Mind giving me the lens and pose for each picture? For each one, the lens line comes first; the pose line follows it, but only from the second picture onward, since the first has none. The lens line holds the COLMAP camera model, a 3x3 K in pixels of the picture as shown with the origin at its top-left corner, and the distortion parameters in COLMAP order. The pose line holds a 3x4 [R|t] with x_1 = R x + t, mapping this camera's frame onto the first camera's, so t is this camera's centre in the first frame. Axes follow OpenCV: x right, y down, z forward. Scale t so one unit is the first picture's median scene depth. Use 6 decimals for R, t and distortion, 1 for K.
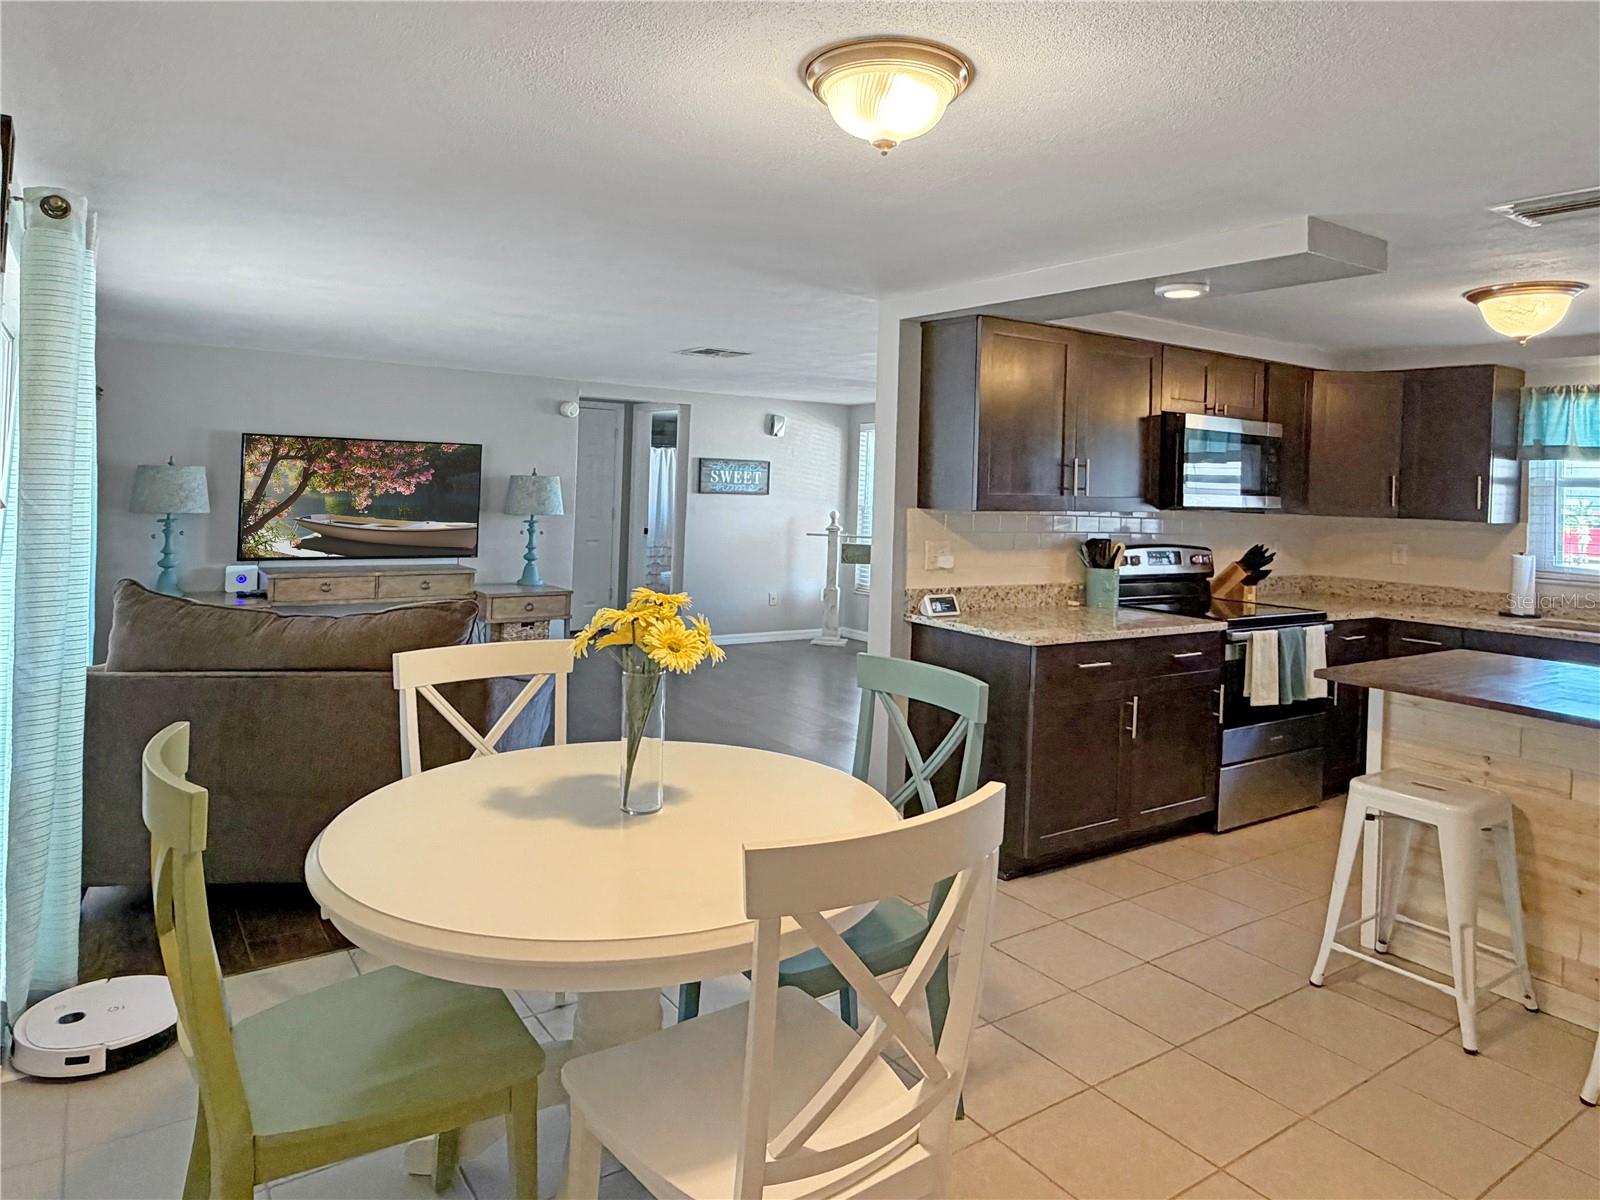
lens RADIAL K [[902.1, 0, 801.8], [0, 902.1, 513.7], [0, 0, 1]] dist [0.035762, -0.000333]
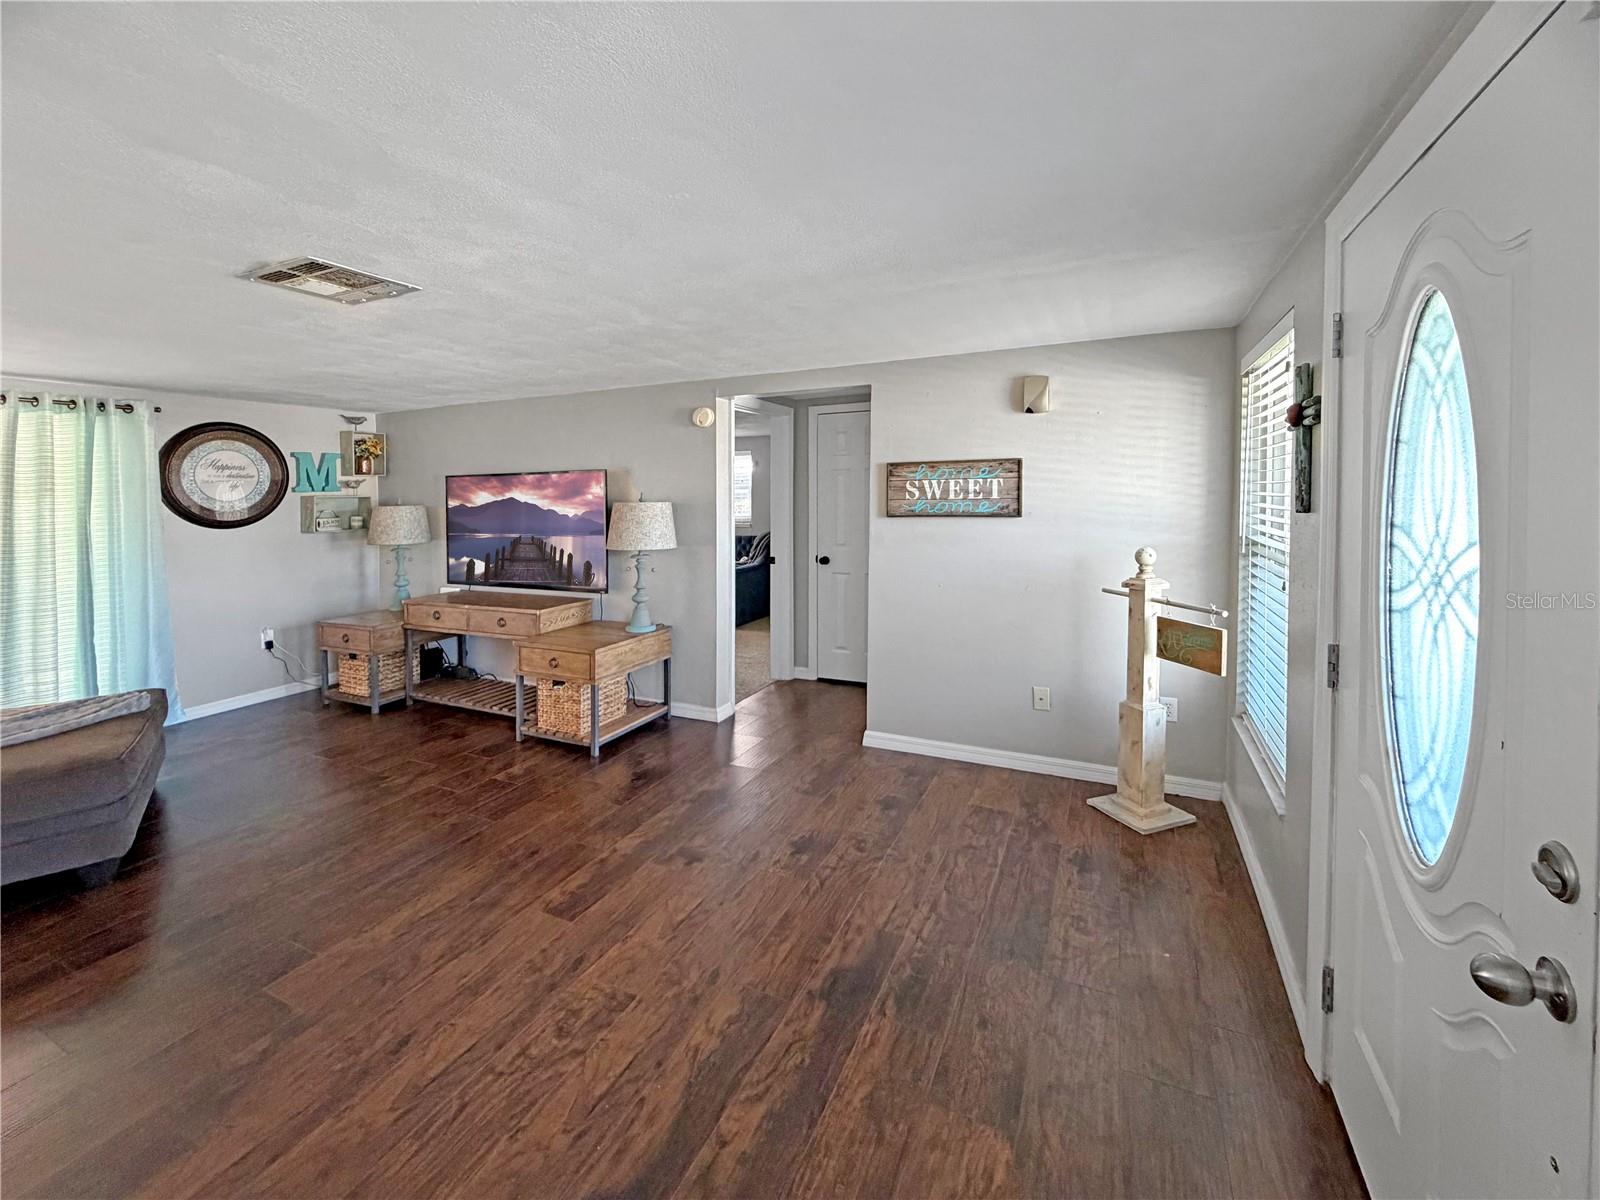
lens RADIAL K [[651.8, 0, 796.4], [0, 651.8, 518.8], [0, 0, 1]] dist [-0.001327, 0.000179]
pose [[0.519949, -0.011635, -0.854118, 0.295272], [0.004116, 0.999930, -0.011115, -0.019064], [0.854188, 0.002263, 0.519960, 0.803466]]
